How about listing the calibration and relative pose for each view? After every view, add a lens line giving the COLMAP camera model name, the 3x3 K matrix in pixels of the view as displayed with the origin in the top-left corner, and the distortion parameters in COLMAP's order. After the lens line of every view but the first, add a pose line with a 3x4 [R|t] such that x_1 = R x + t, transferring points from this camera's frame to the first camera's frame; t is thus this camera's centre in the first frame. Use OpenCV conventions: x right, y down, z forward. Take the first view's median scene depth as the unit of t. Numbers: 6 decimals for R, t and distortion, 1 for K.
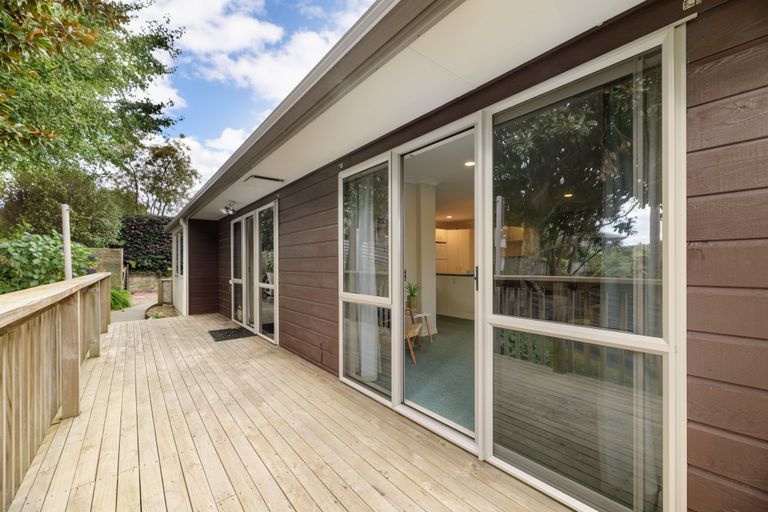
lens RADIAL K [[309.8, 0, 386.7], [0, 309.8, 267.0], [0, 0, 1]] dist [0.001186, -0.000042]
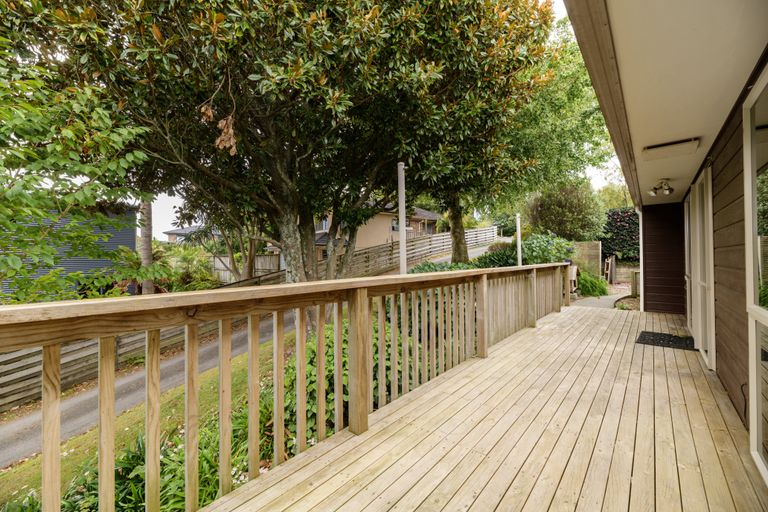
lens RADIAL K [[309.8, 0, 386.3], [0, 309.8, 252.8], [0, 0, 1]] dist [0.001186, -0.000042]
pose [[0.171778, -0.011593, -0.985067, 0.292024], [-0.004026, 0.999914, -0.012470, -0.004887], [0.985127, 0.006107, 0.171716, 0.206516]]
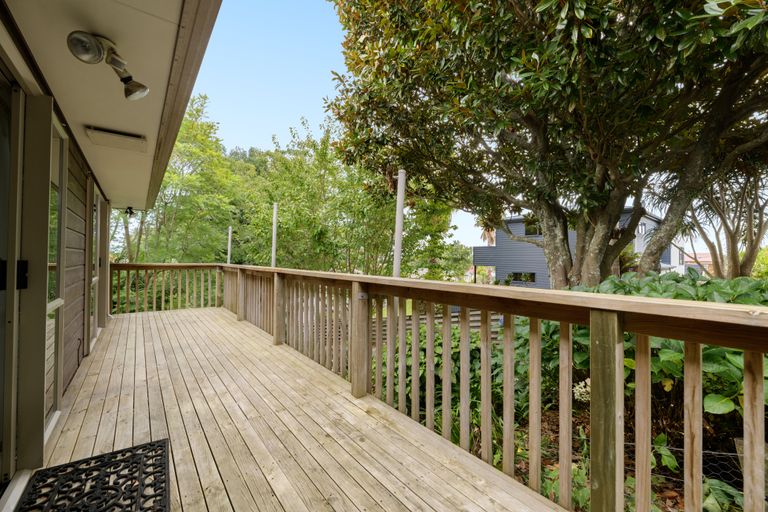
lens RADIAL K [[313.5, 0, 386.5], [0, 313.5, 255.5], [0, 0, 1]] dist [0.000488, -0.000044]
pose [[-0.999792, -0.004752, 0.019834, -1.240049], [-0.004758, 0.999989, -0.000227, -0.018970], [-0.019832, -0.000321, -0.999803, 2.056989]]
